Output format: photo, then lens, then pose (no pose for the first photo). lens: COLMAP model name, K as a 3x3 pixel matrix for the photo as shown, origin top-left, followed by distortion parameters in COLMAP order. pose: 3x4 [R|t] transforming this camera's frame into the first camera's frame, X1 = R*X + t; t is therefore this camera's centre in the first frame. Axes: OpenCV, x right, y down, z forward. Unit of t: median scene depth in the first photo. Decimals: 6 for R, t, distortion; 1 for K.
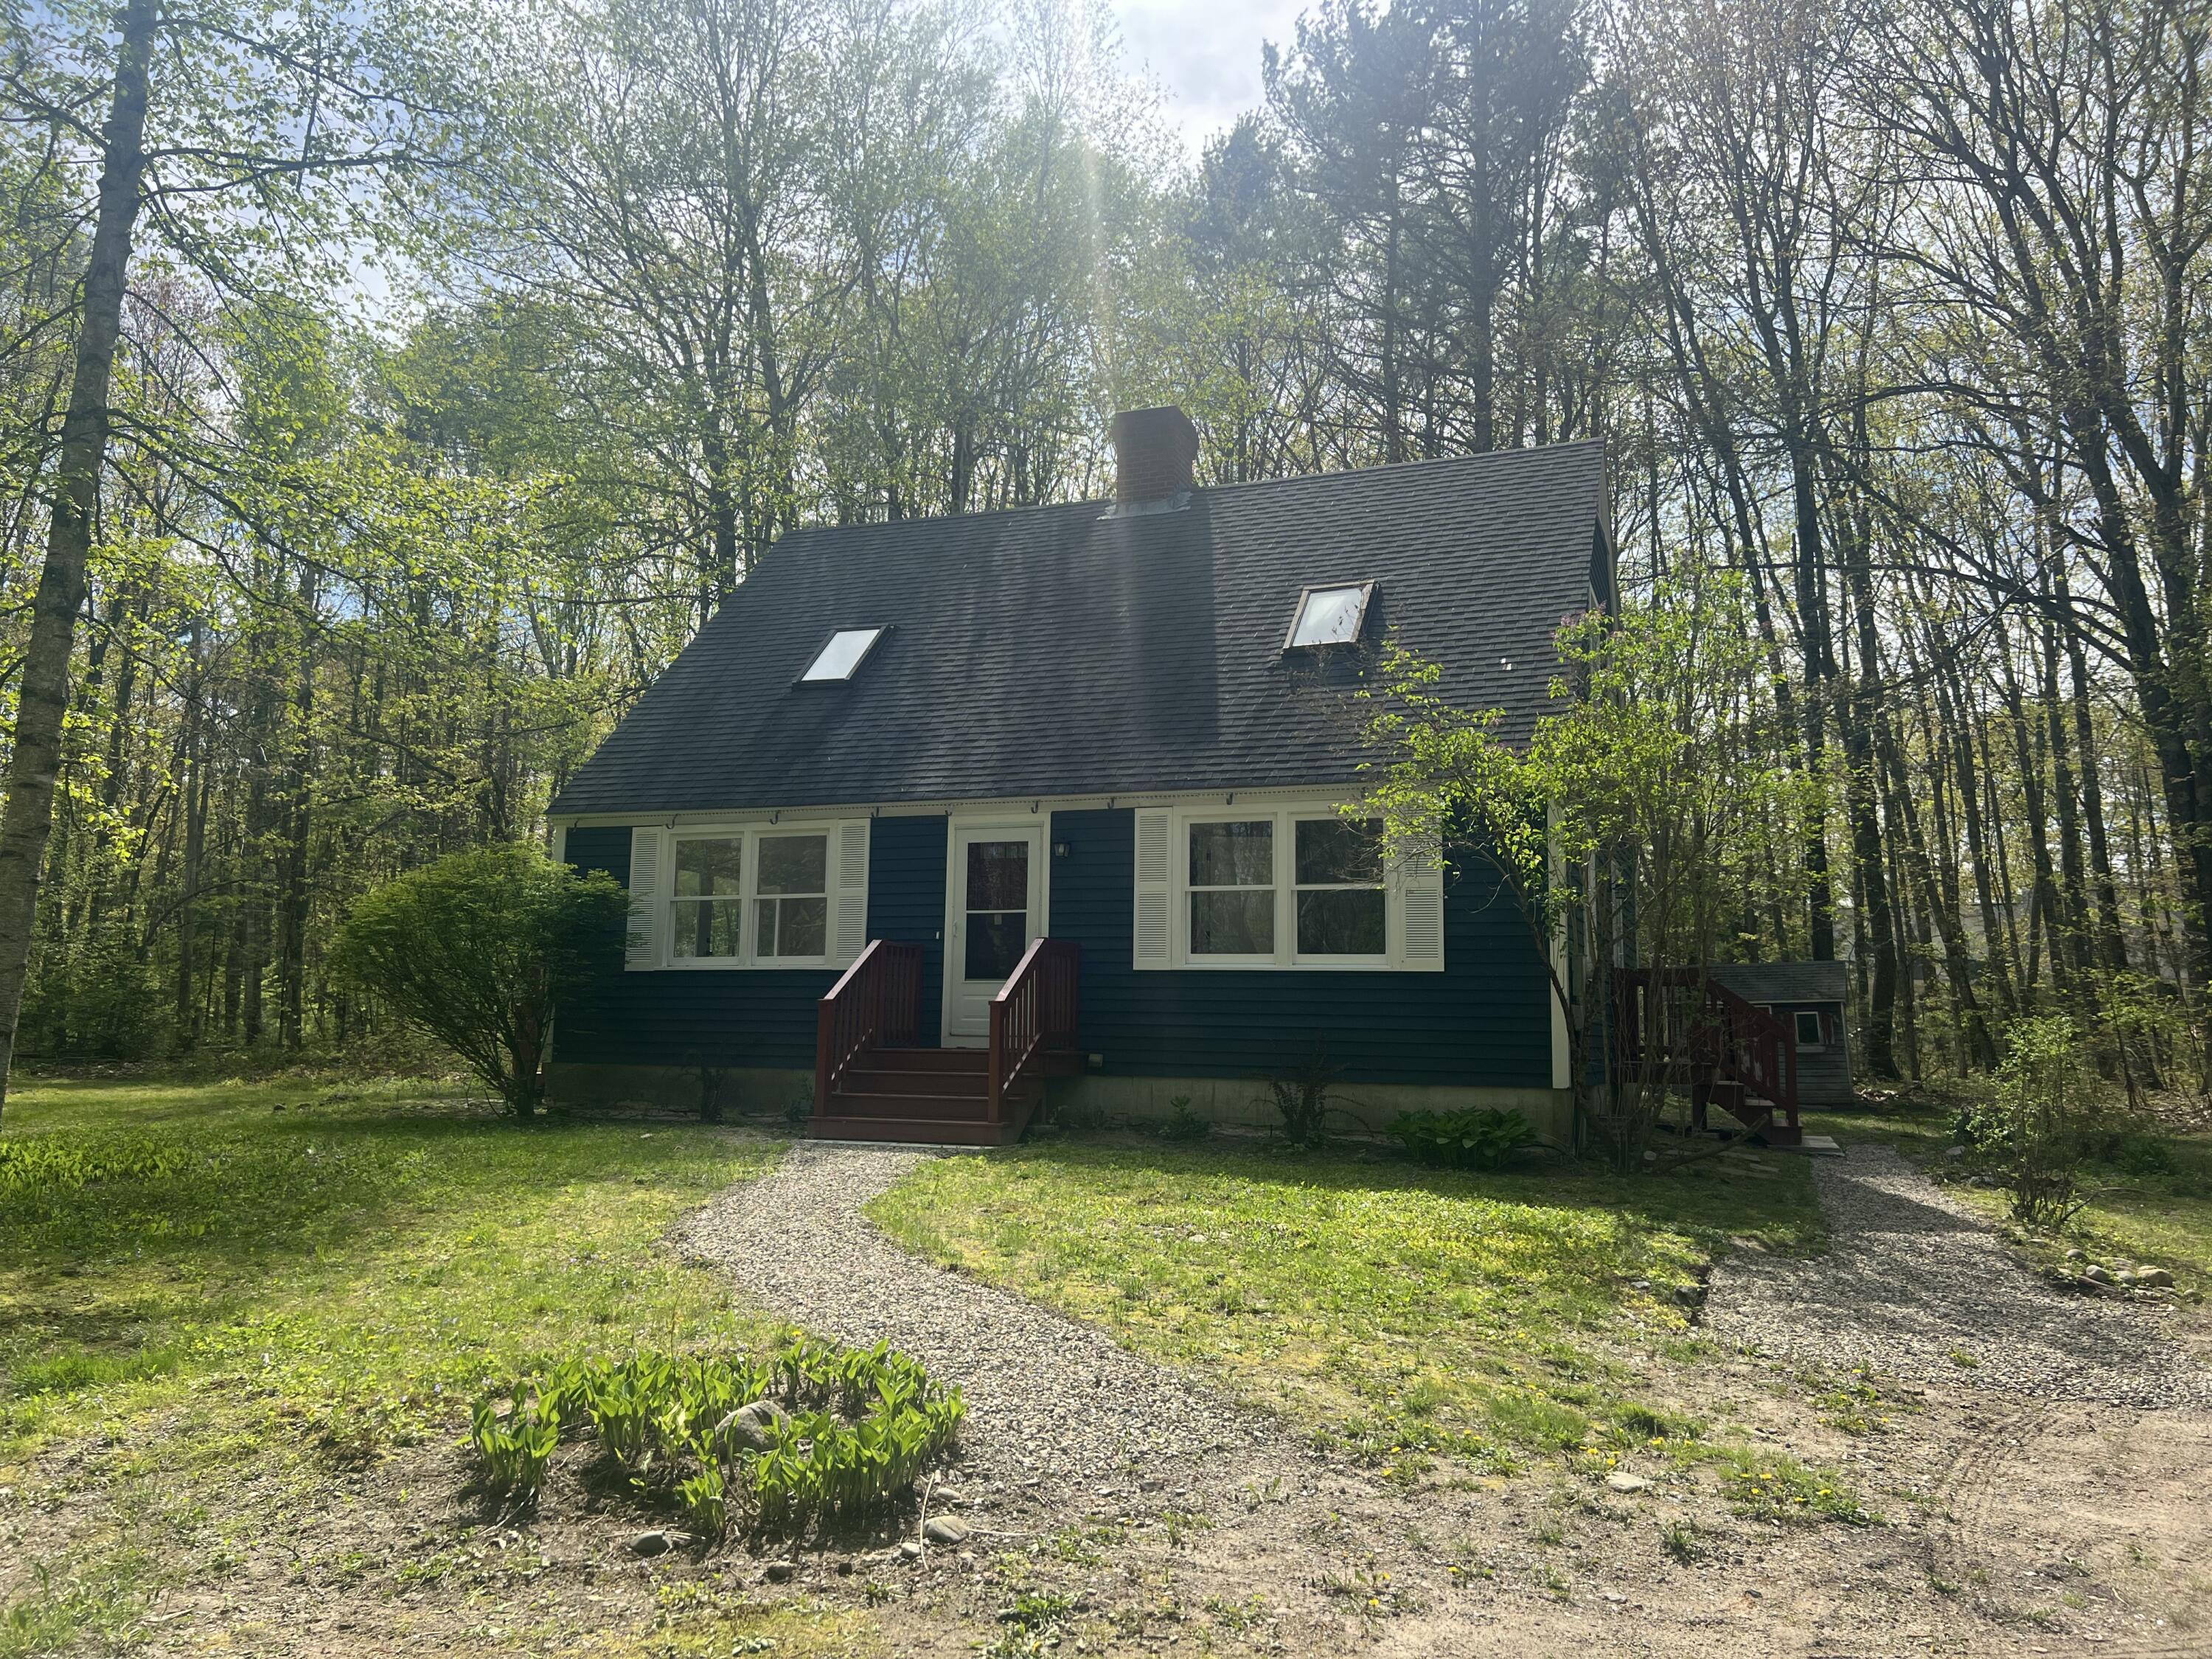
lens RADIAL K [[1737.3, 0, 1106.0], [0, 1737.3, 829.5], [0, 0, 1]] dist [0.115758, -0.001220]
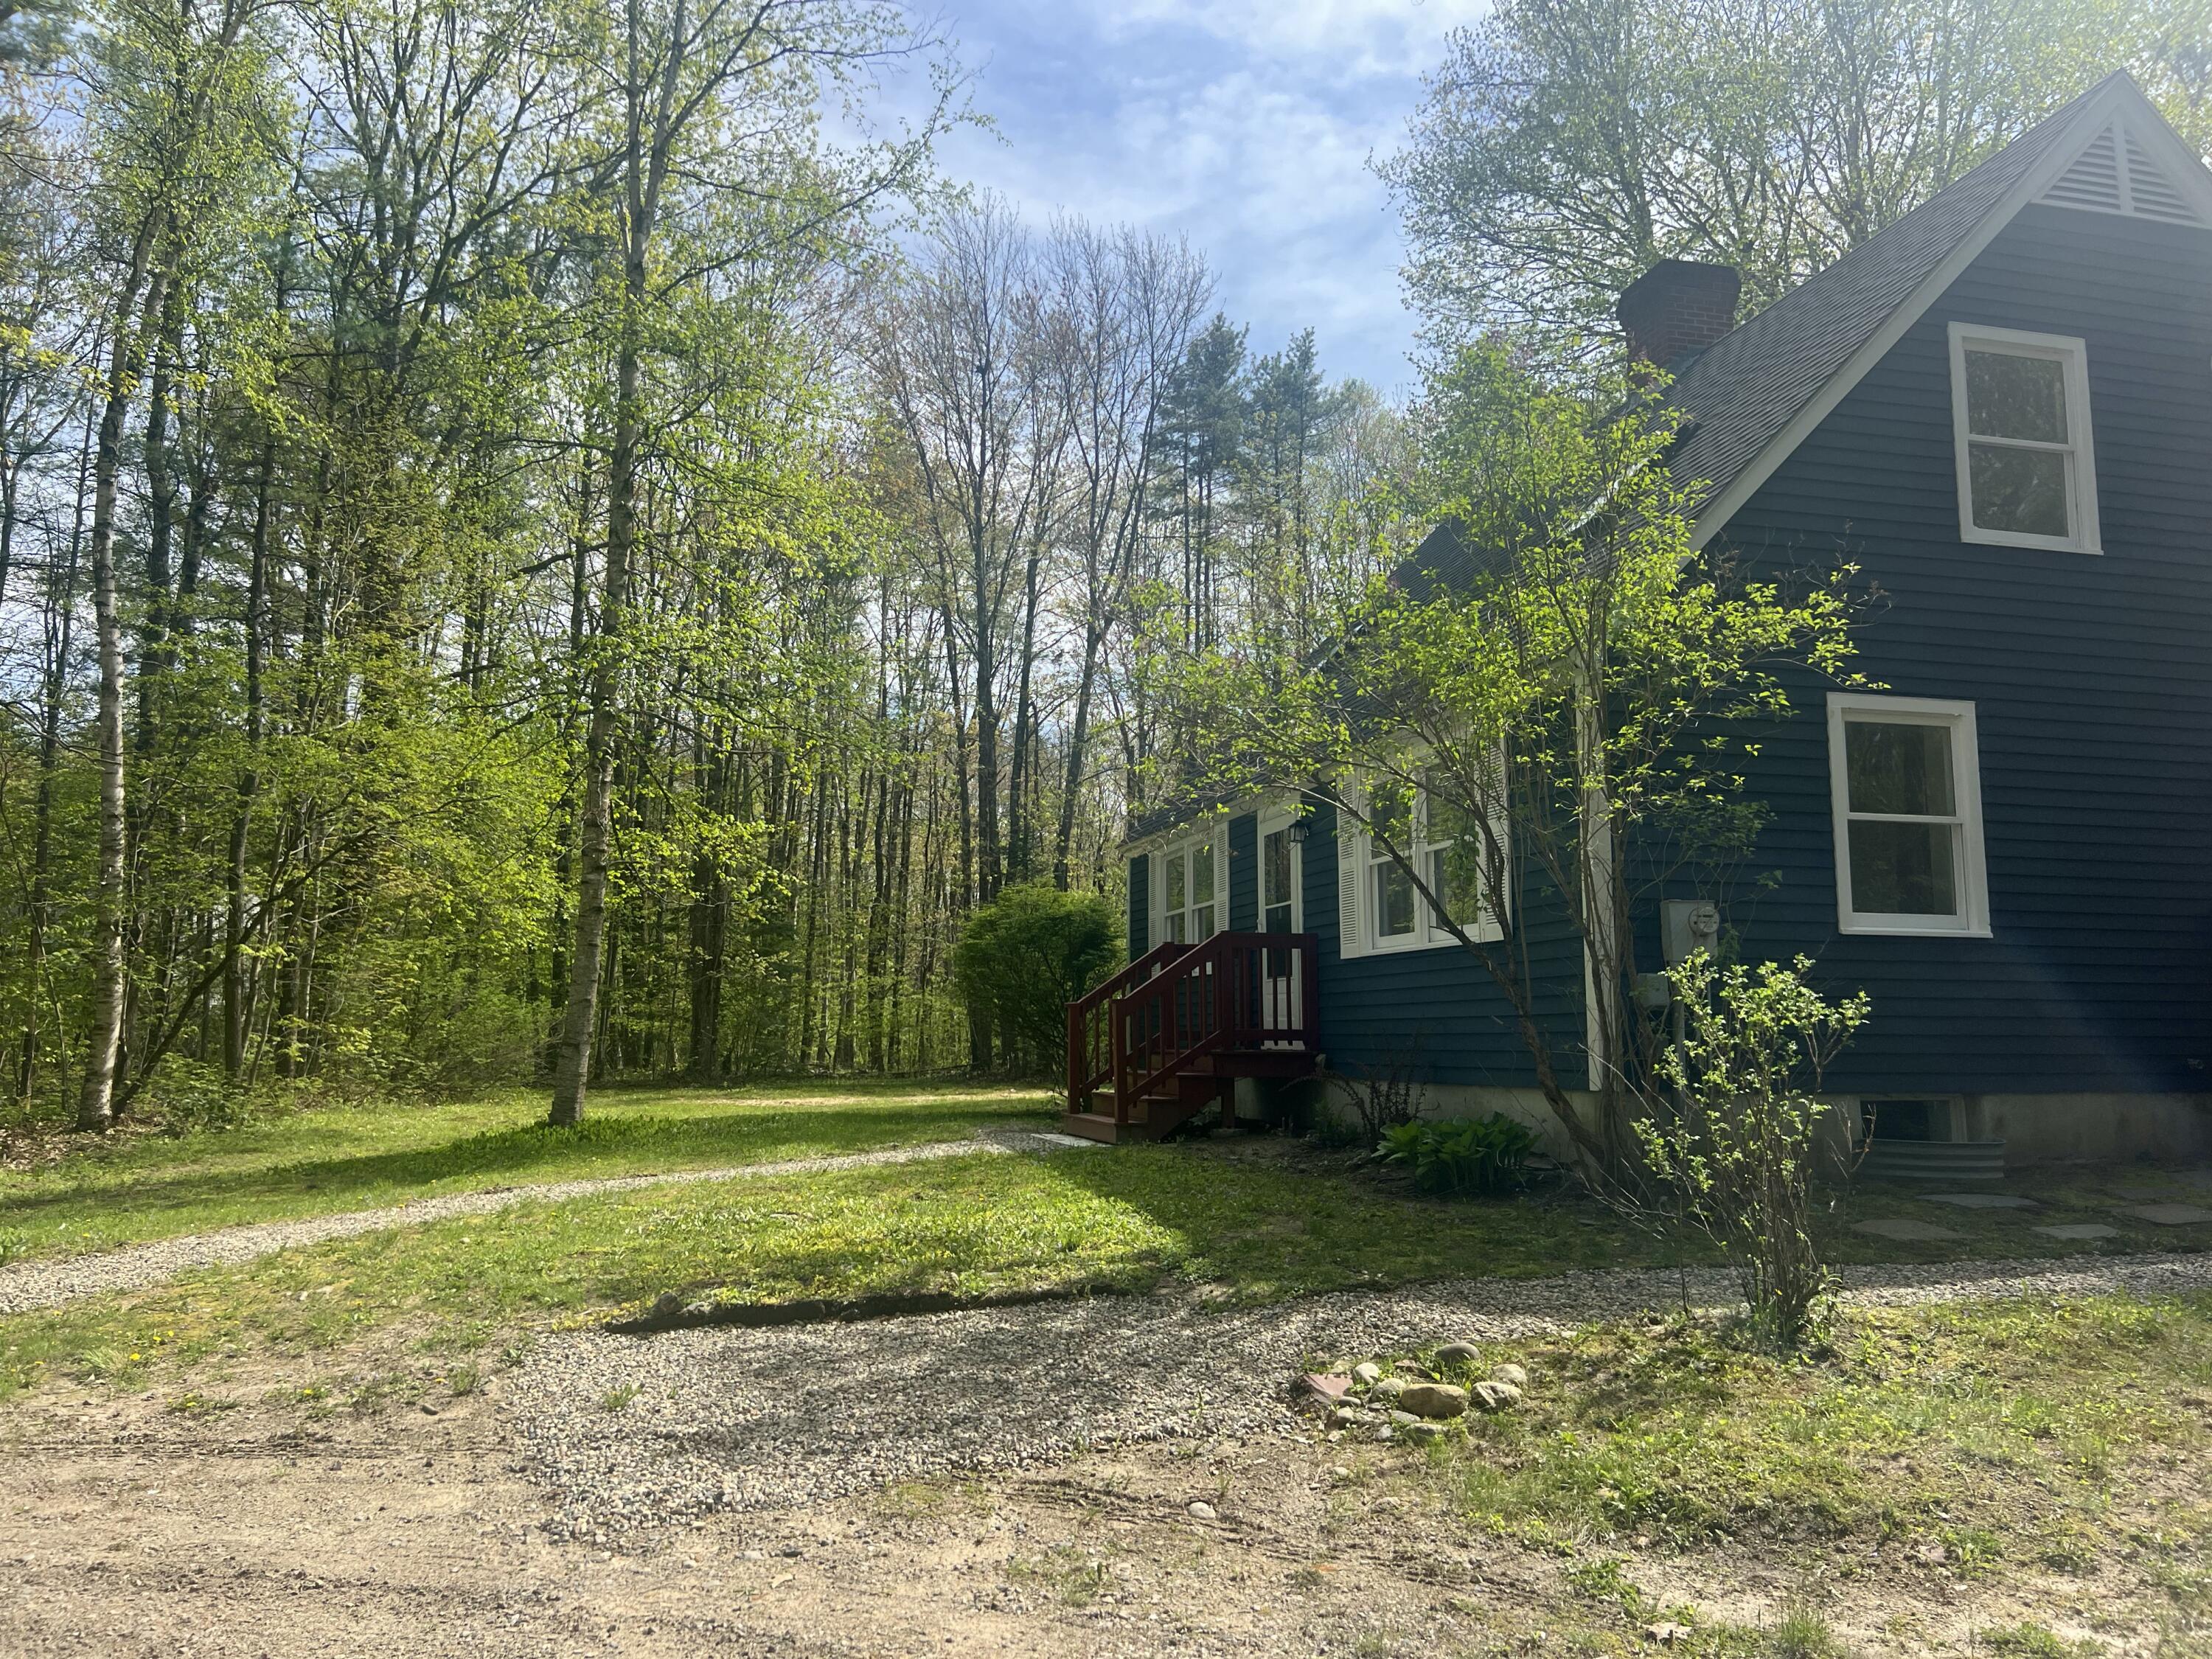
lens RADIAL K [[1737.3, 0, 1106.0], [0, 1737.3, 829.5], [0, 0, 1]] dist [0.115758, -0.001220]
pose [[0.605174, -0.122529, -0.786607, 0.654761], [0.118835, 0.990918, -0.062928, 0.056853], [0.787174, -0.055394, 0.614239, 0.357024]]
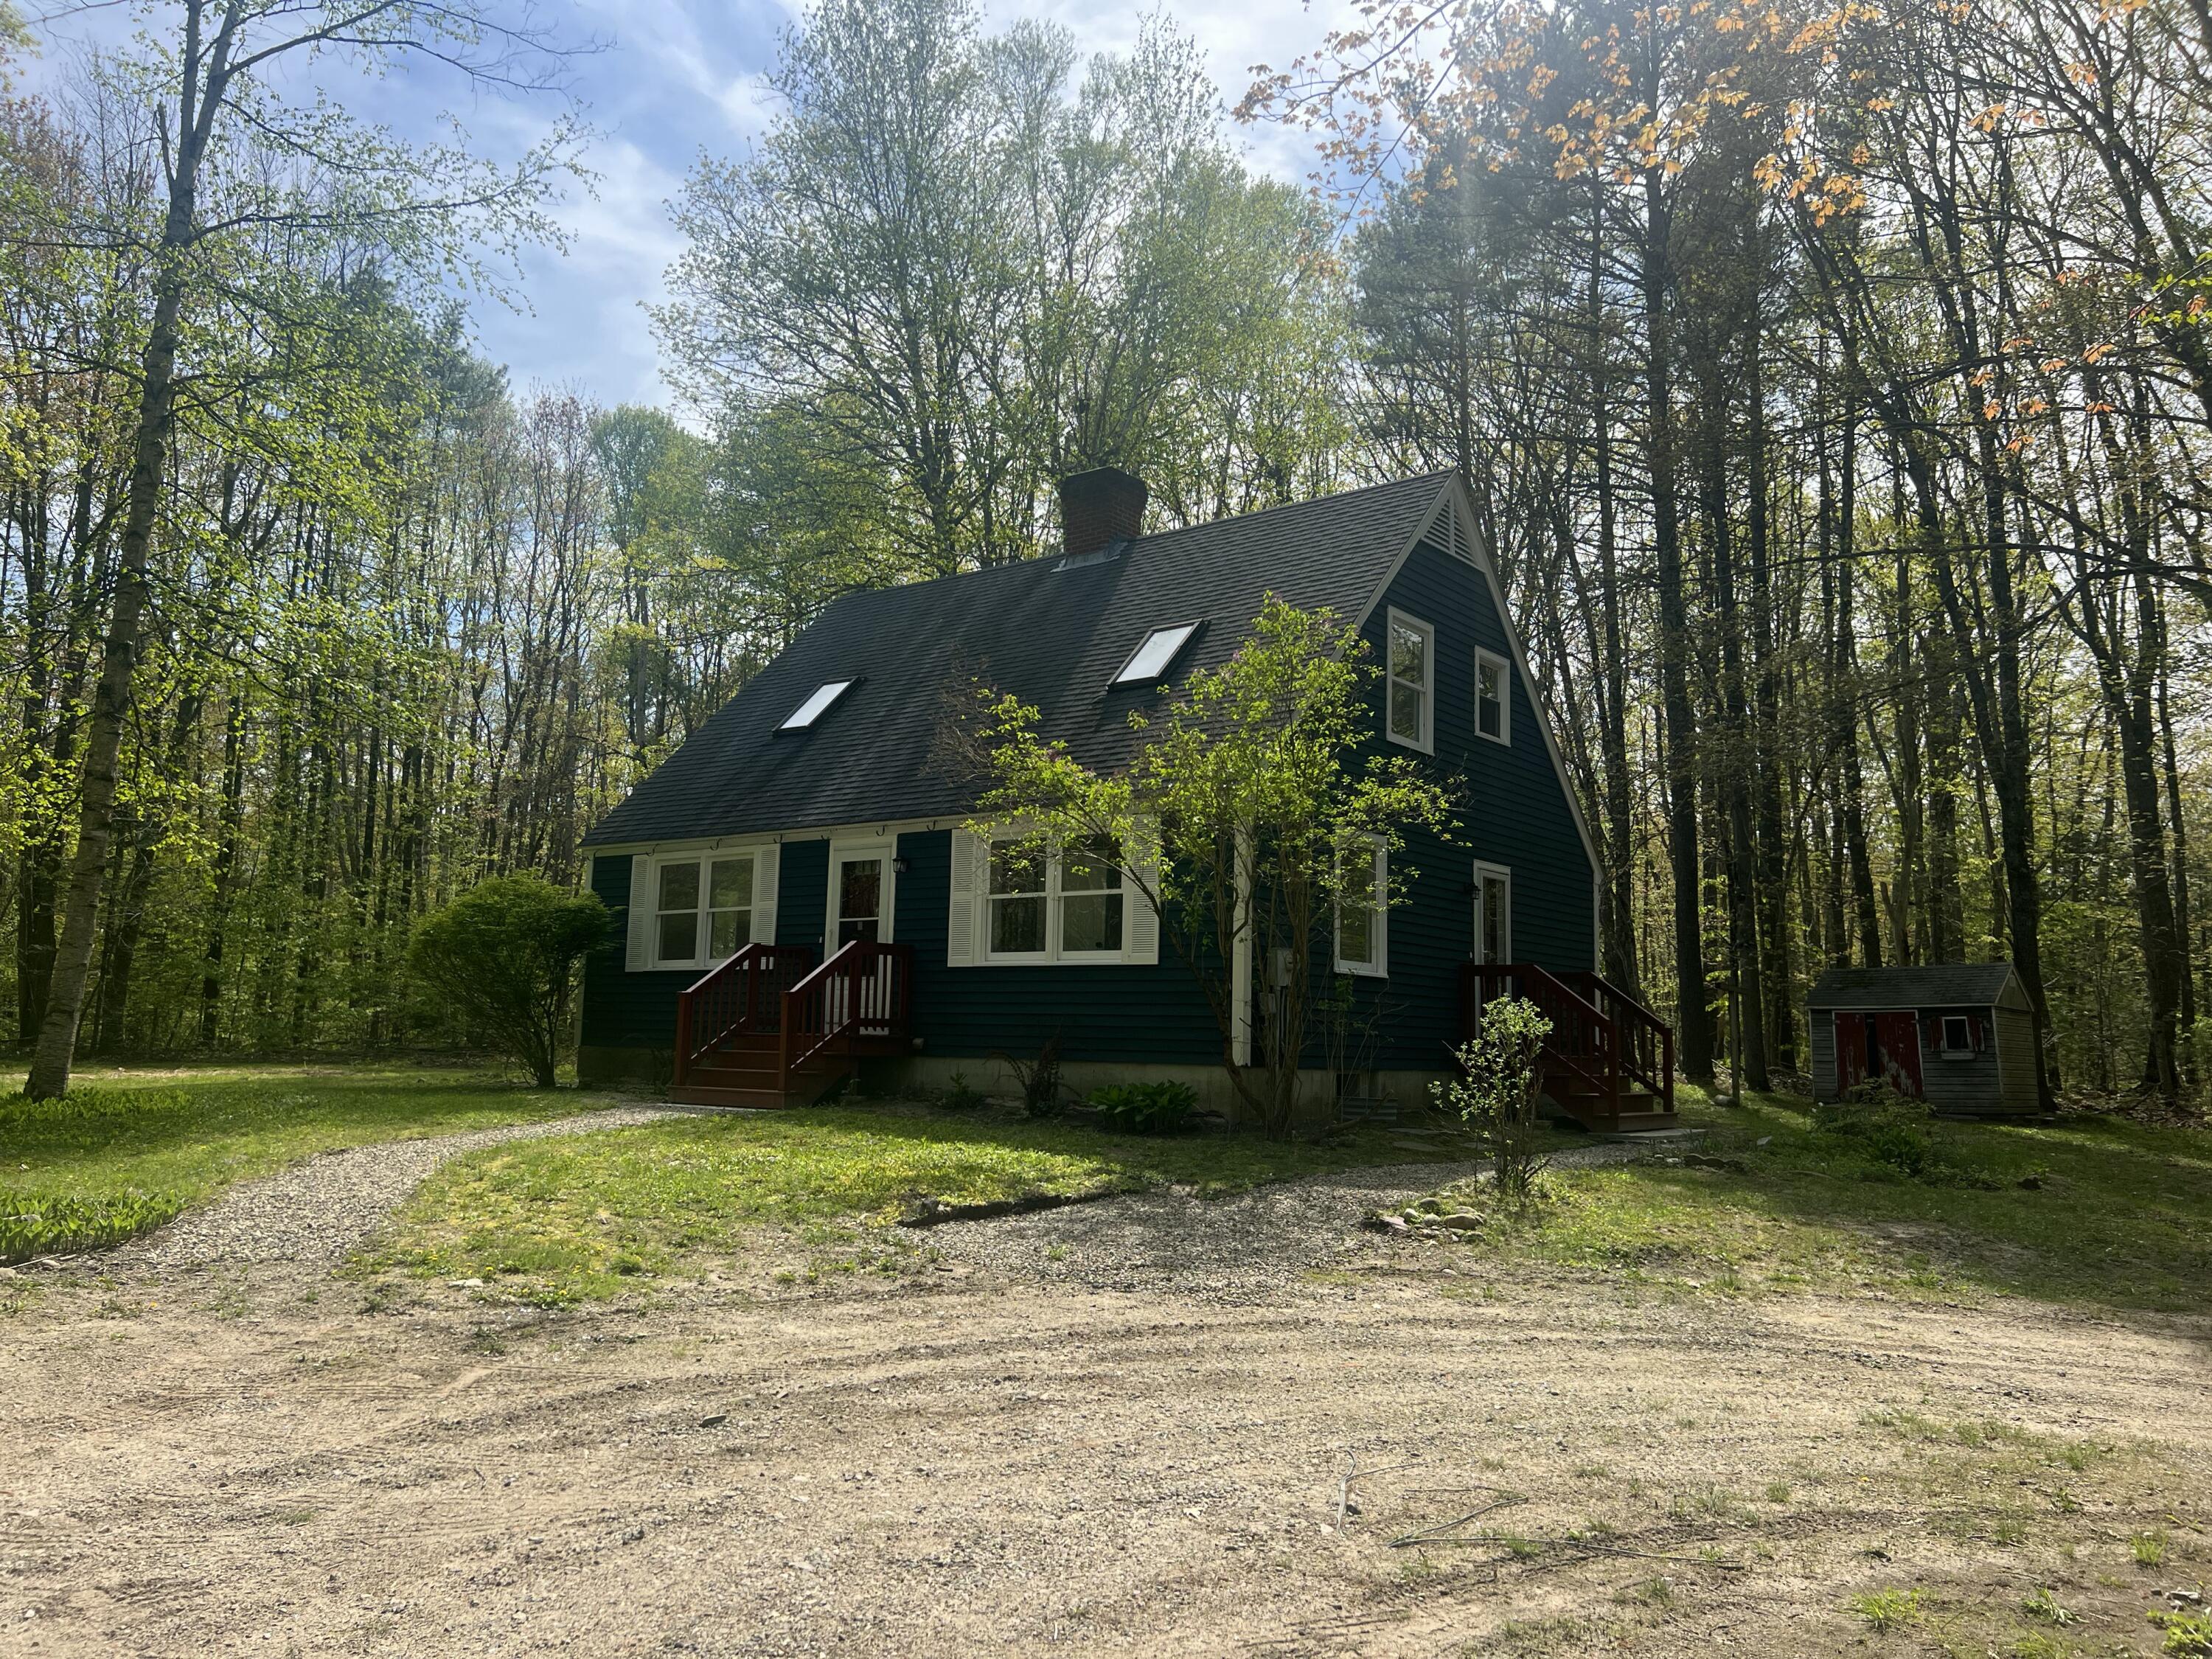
lens RADIAL K [[1737.3, 0, 1106.0], [0, 1737.3, 829.5], [0, 0, 1]] dist [0.115758, -0.001220]
pose [[0.959438, -0.032959, -0.279986, 0.450619], [0.033548, 0.999433, -0.002689, -0.005600], [0.279916, -0.006813, 0.960000, -0.102683]]
